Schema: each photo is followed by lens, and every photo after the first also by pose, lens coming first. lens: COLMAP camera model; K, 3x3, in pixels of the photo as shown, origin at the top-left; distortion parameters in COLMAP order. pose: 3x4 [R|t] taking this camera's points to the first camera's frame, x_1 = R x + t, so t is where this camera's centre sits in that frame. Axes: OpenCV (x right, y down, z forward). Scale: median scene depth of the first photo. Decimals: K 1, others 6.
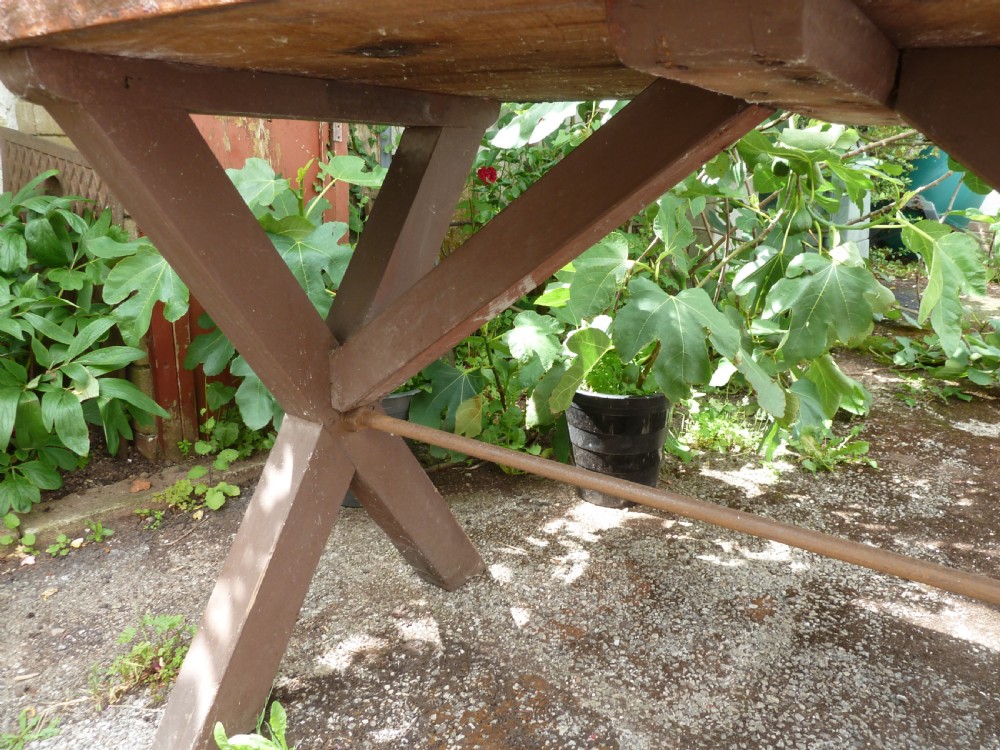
lens RADIAL K [[746.4, 0, 501.4], [0, 746.4, 371.6], [0, 0, 1]] dist [-0.036567, 0.007528]
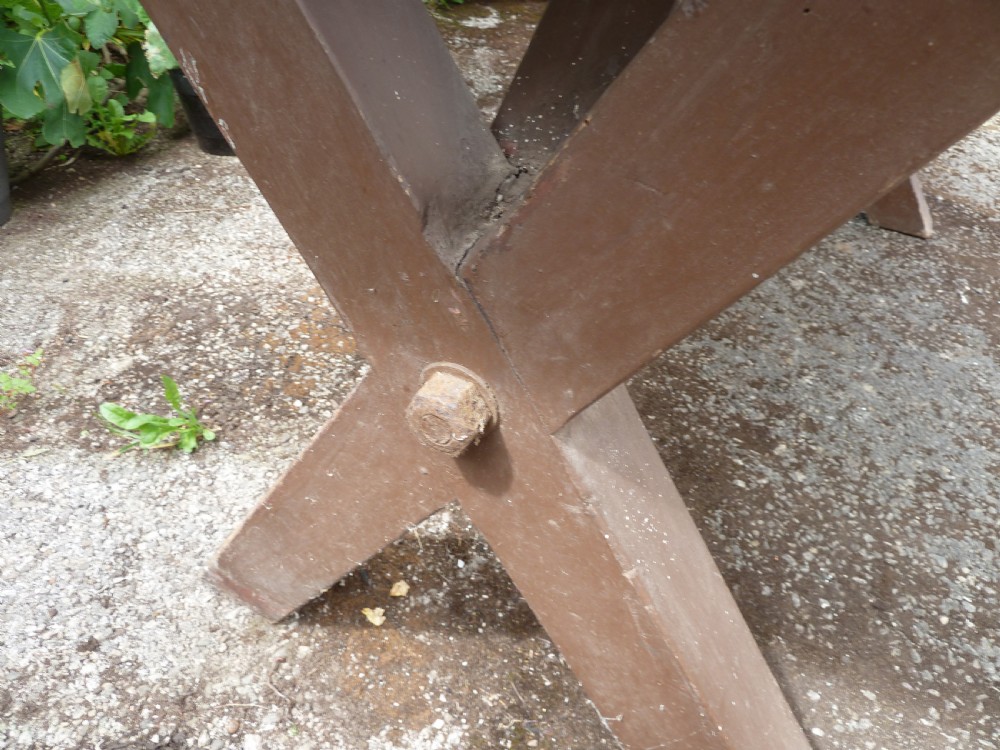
lens RADIAL K [[749.3, 0, 498.7], [0, 749.3, 366.0], [0, 0, 1]] dist [-0.034790, 0.002953]
pose [[0.726054, -0.419510, 0.544846, -0.337970], [0.175818, 0.879261, 0.442705, 0.063159], [-0.664781, -0.225634, 0.712148, 0.019706]]
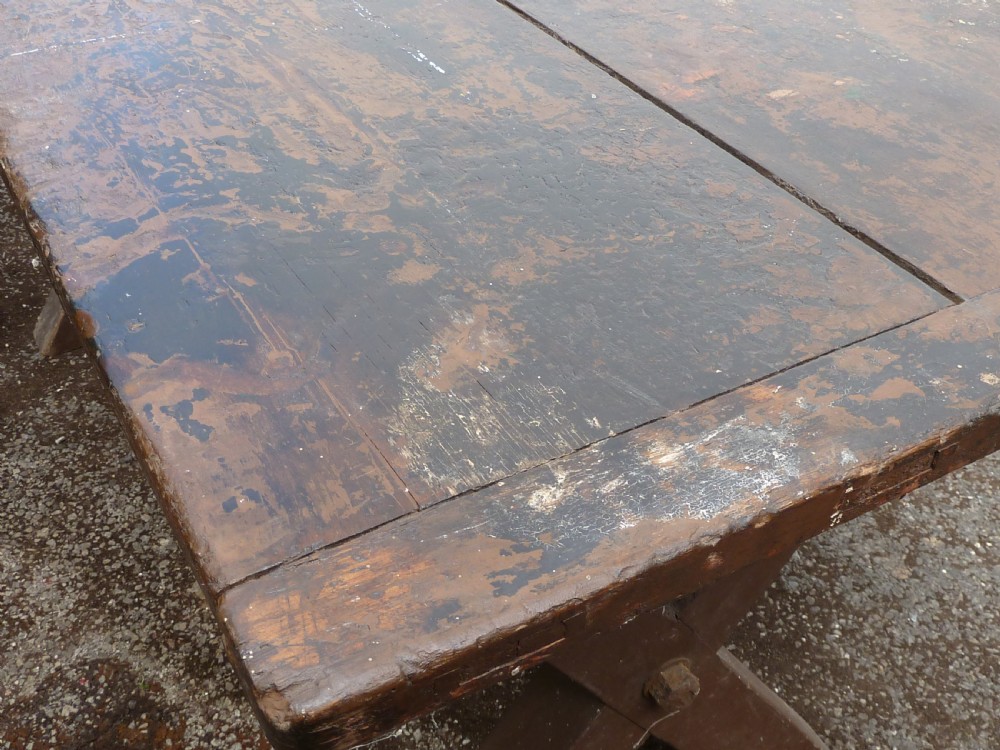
lens RADIAL K [[1168.1, 0, 500.0], [0, 1168.1, 375.0], [0, 0, 1]] dist [-0.040245, 0.010830]
pose [[-0.178415, -0.631999, 0.754152, -0.605320], [0.256711, 0.710007, 0.655736, -0.437557], [-0.949878, 0.310592, 0.035565, 0.250665]]
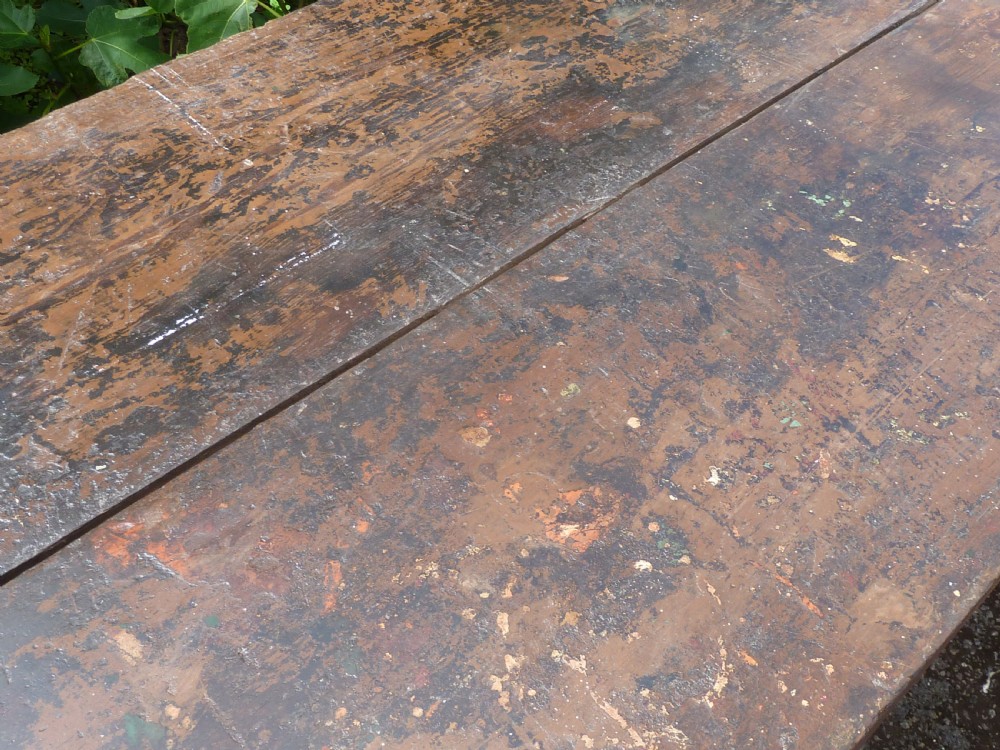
lens RADIAL K [[1168.1, 0, 500.0], [0, 1168.1, 375.0], [0, 0, 1]] dist [-0.040245, 0.010830]
pose [[0.903728, -0.295076, 0.310171, -0.090819], [0.093307, 0.842861, 0.529980, -0.441527], [-0.417816, -0.450016, 0.789250, -0.274011]]
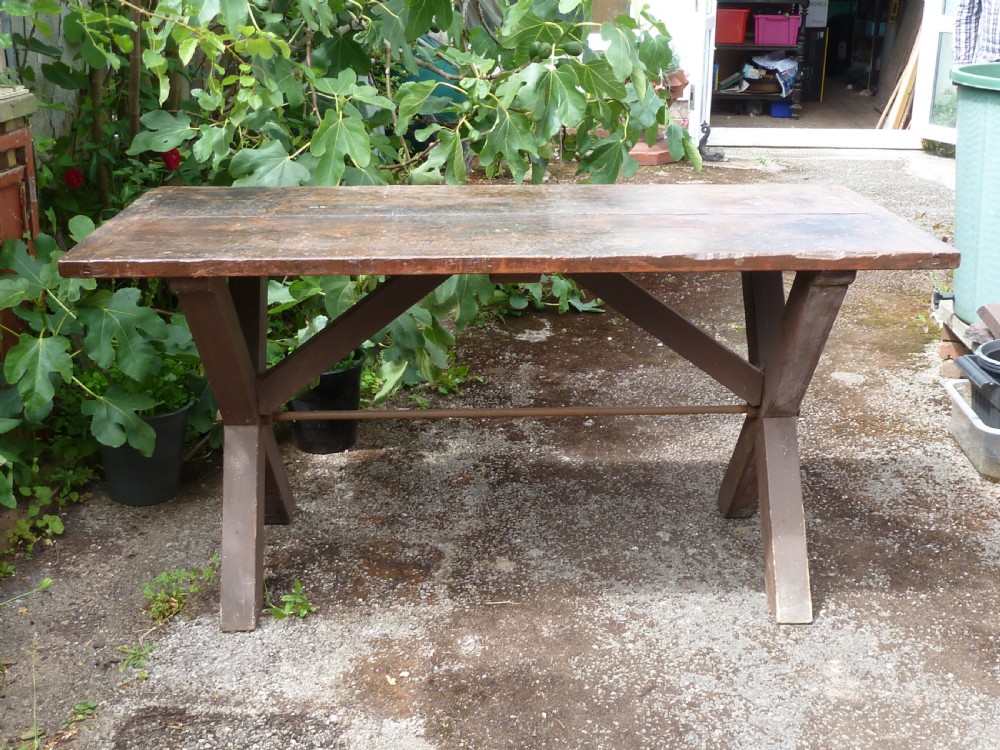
lens RADIAL K [[1168.1, 0, 500.0], [0, 1168.1, 375.0], [0, 0, 1]] dist [-0.040245, 0.010830]
pose [[0.806131, -0.218638, 0.549864, -0.931728], [0.180279, 0.975806, 0.123703, -0.204911], [-0.563606, -0.000592, 0.826043, -1.149912]]
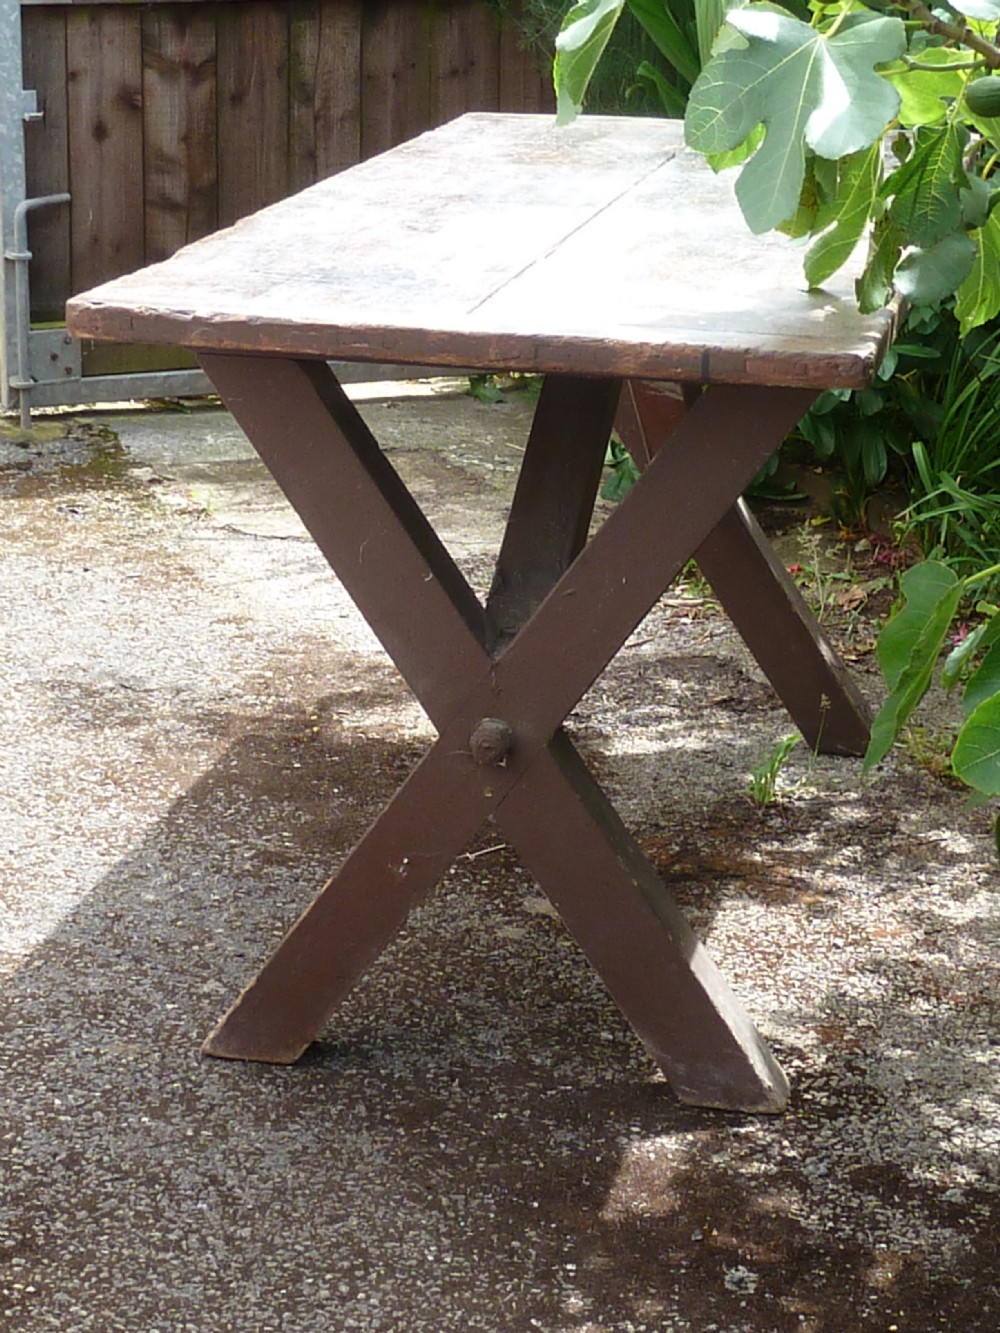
lens RADIAL K [[2975.5, 0, 500.0], [0, 2975.5, 666.5], [0, 0, 1]] dist [-0.029801, -0.047160]
pose [[-0.454735, 0.223782, -0.862054, 2.544887], [-0.283521, 0.881192, 0.378308, -0.831945], [0.844294, 0.416440, -0.337261, 1.430529]]
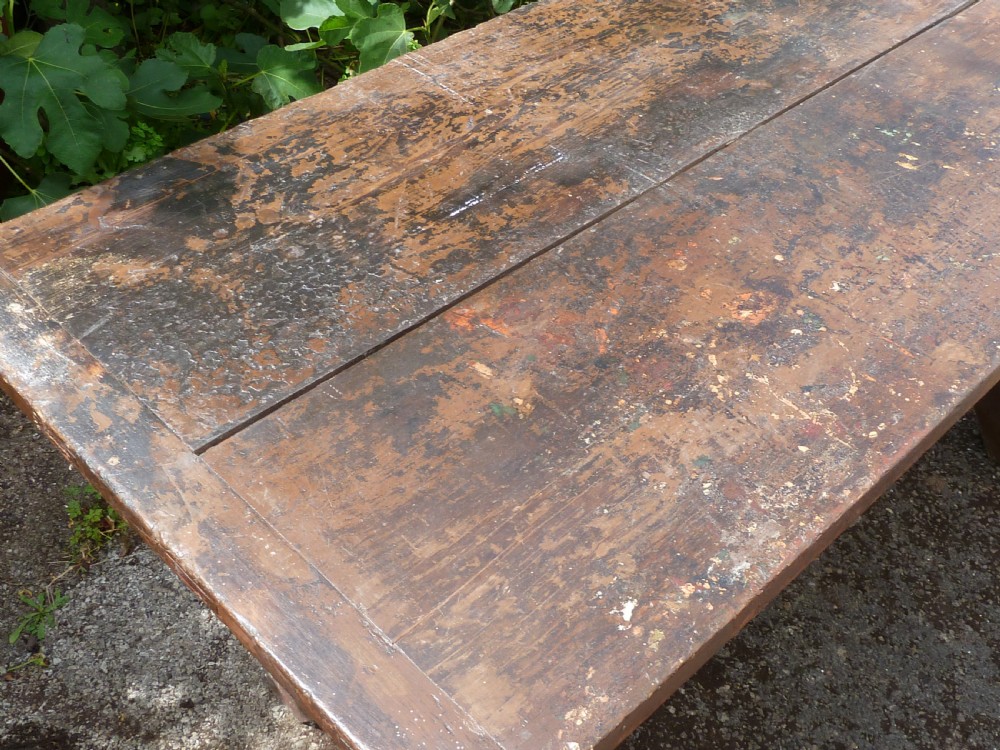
lens RADIAL K [[1168.1, 0, 500.0], [0, 1168.1, 375.0], [0, 0, 1]] dist [-0.040245, 0.010830]
pose [[0.906117, -0.284642, 0.312939, -0.332076], [0.110752, 0.873583, 0.473906, -0.467384], [-0.408272, -0.394756, 0.823093, -0.509668]]
